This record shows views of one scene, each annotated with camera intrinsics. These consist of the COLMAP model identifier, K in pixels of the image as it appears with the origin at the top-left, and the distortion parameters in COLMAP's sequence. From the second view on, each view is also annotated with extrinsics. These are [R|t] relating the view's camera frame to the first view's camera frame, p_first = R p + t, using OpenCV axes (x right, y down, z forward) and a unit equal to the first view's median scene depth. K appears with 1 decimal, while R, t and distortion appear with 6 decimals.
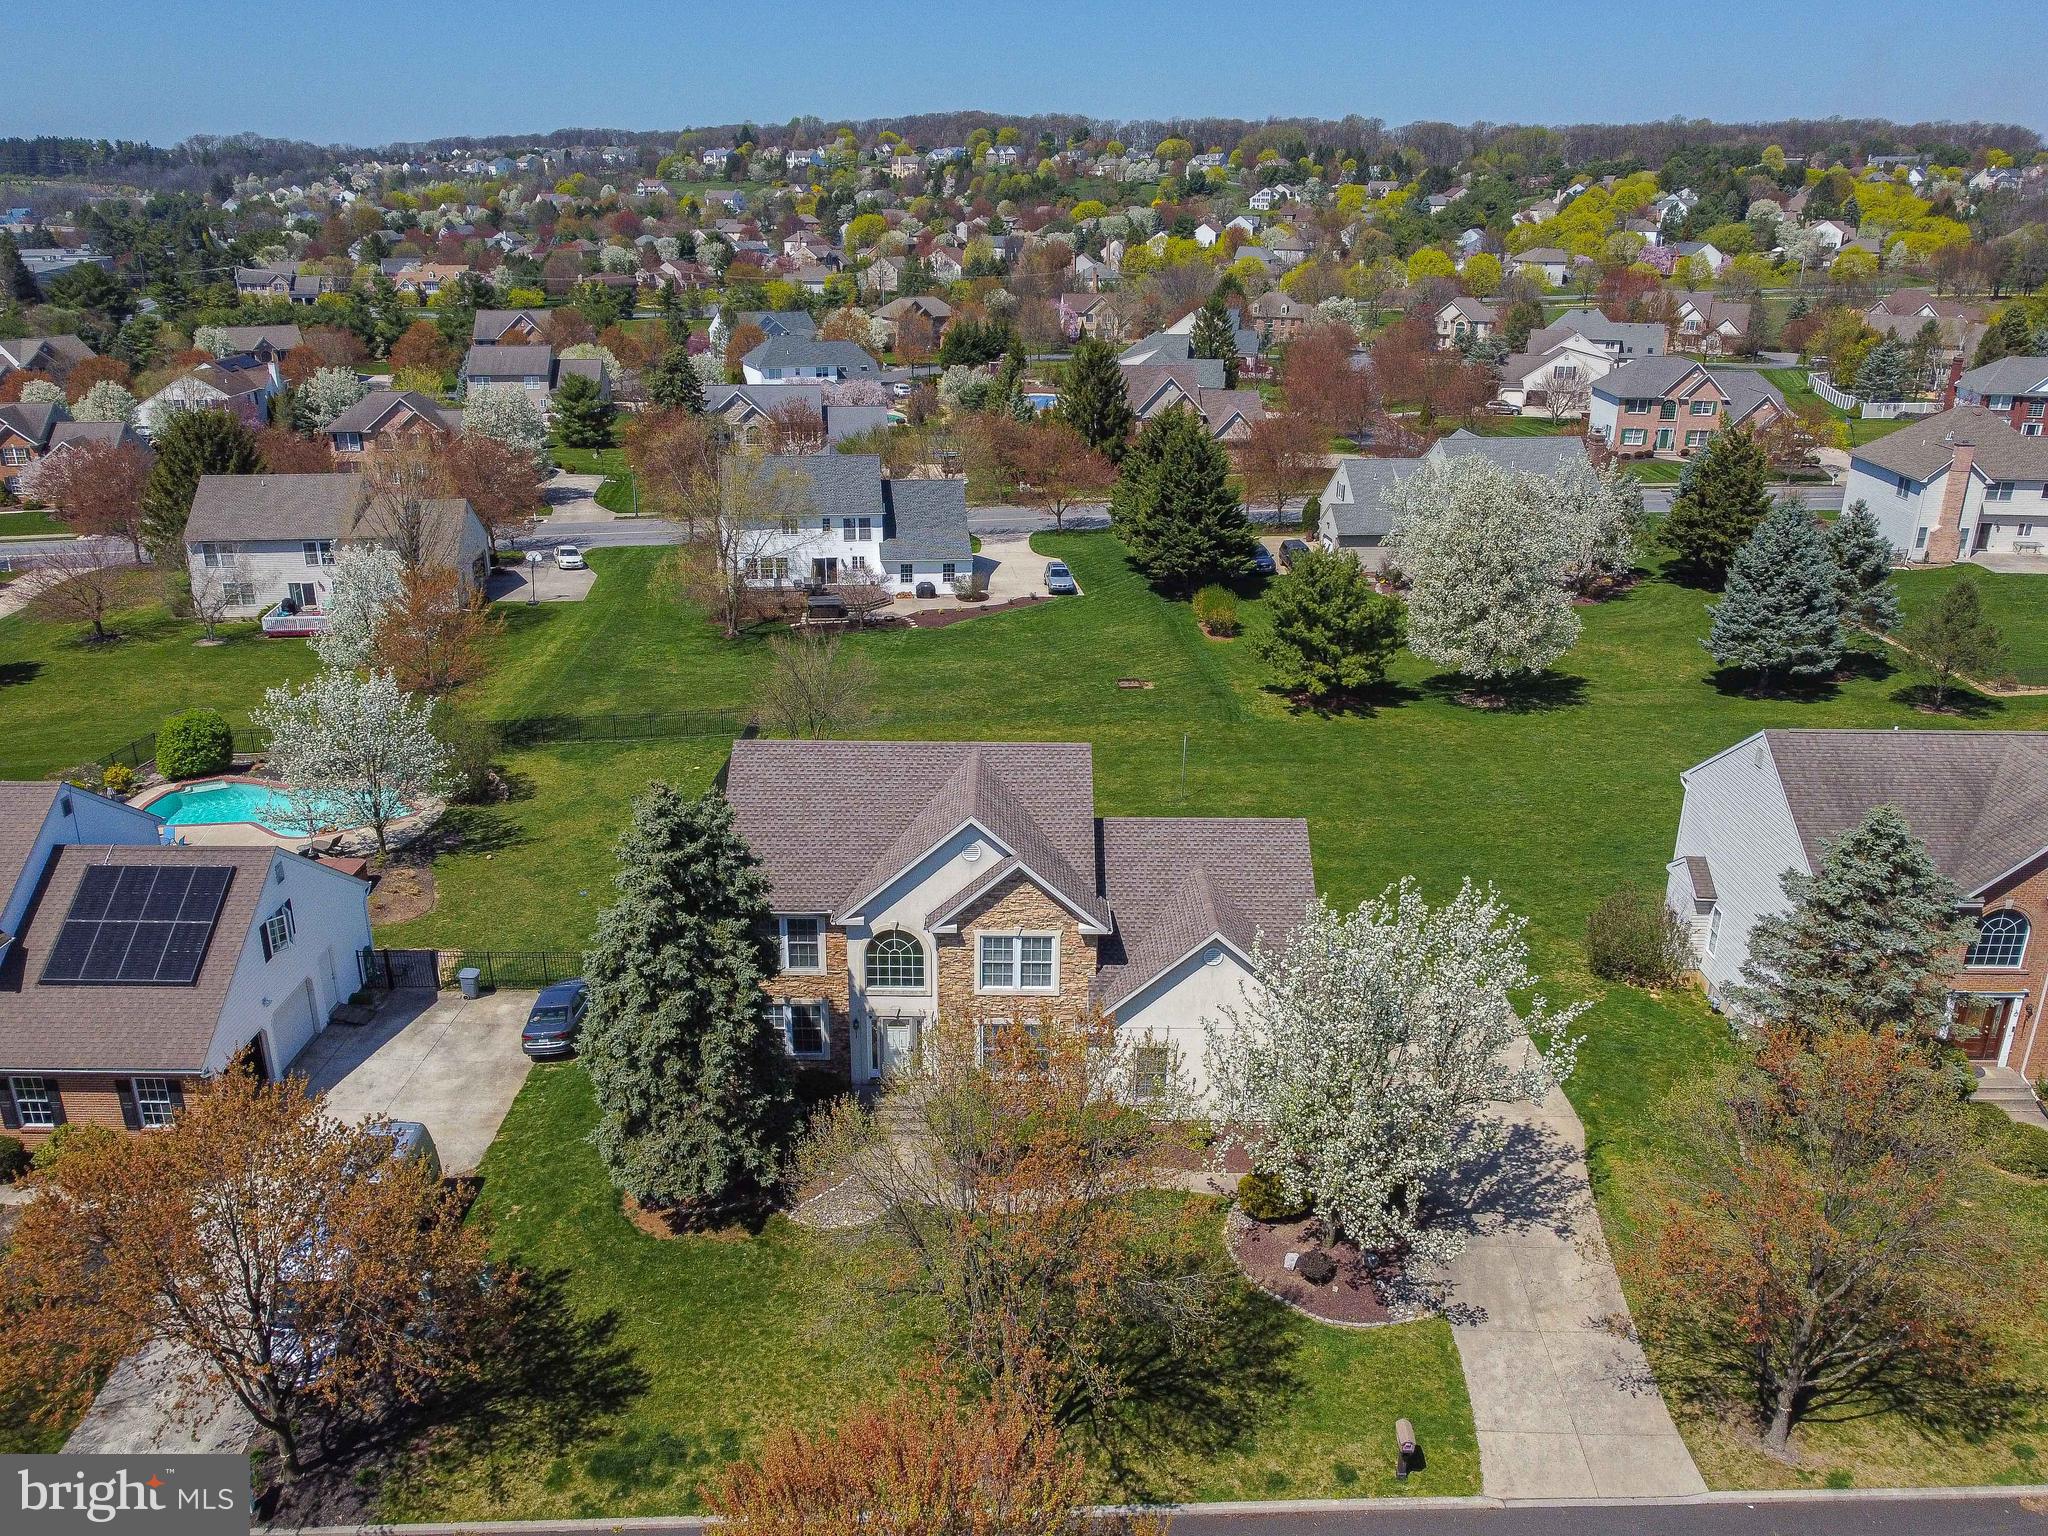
lens RADIAL K [[1544.0, 0, 1018.2], [0, 1544.0, 768.2], [0, 0, 1]] dist [0.000040, -0.006824]
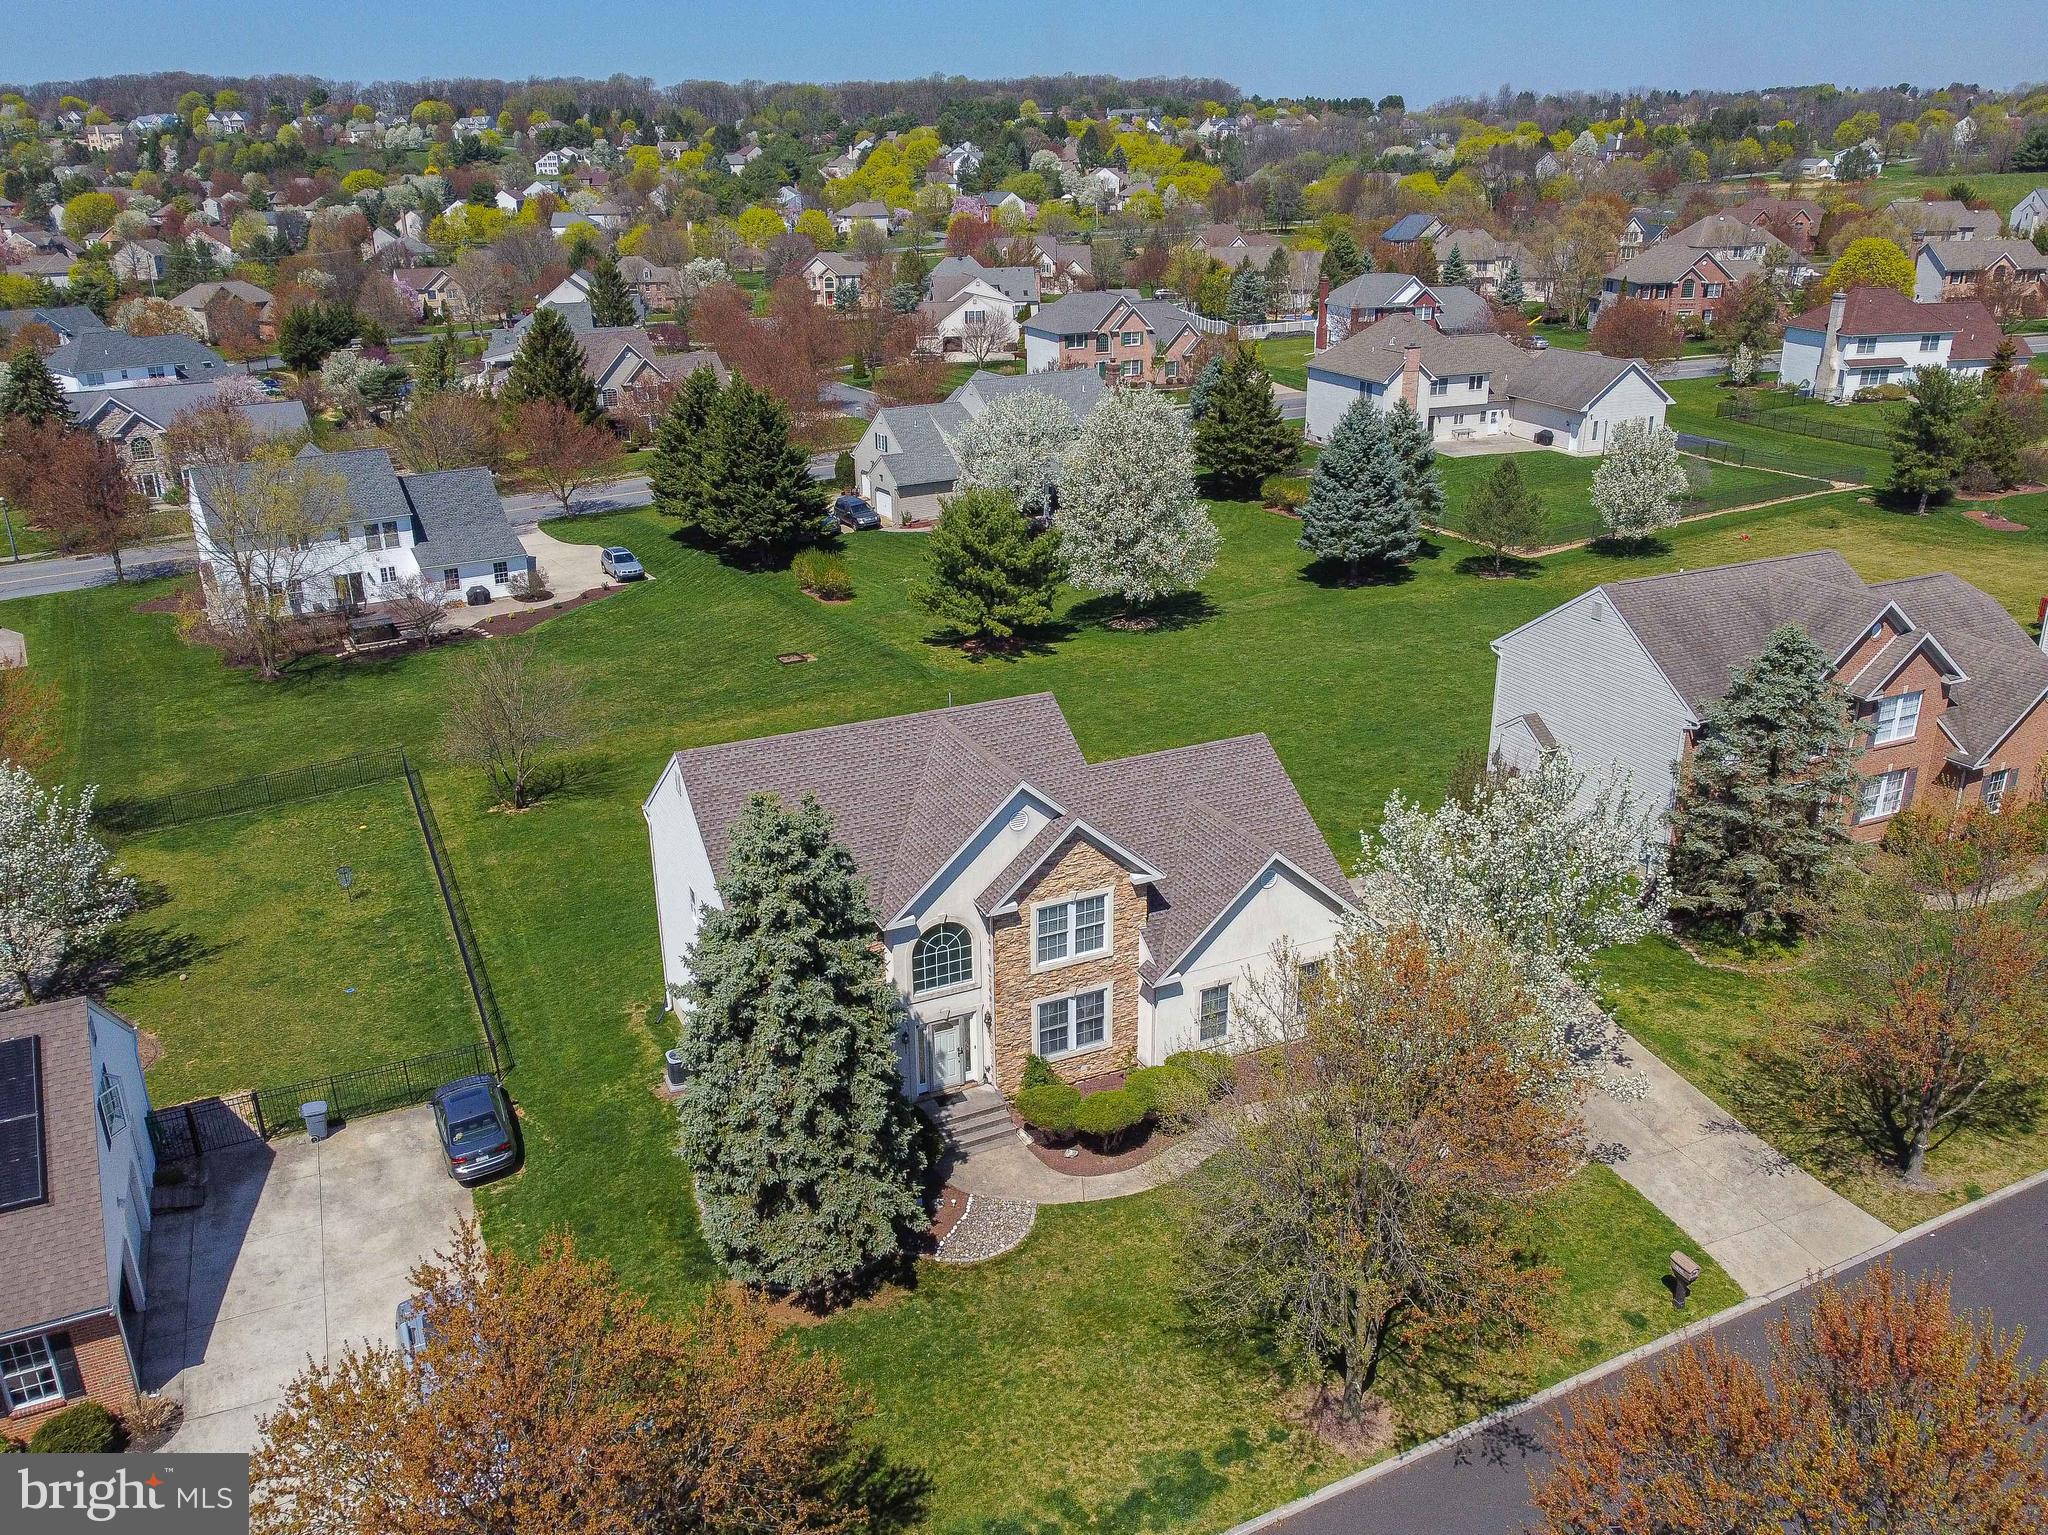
lens RADIAL K [[1590.7, 0, 1024.0], [0, 1590.7, 767.5], [0, 0, 1]] dist [-0.001108, -0.003524]
pose [[0.906502, -0.171887, 0.385627, -0.143748], [0.167946, 0.984806, 0.044167, -0.006695], [-0.387360, 0.024728, 0.921597, 0.047192]]
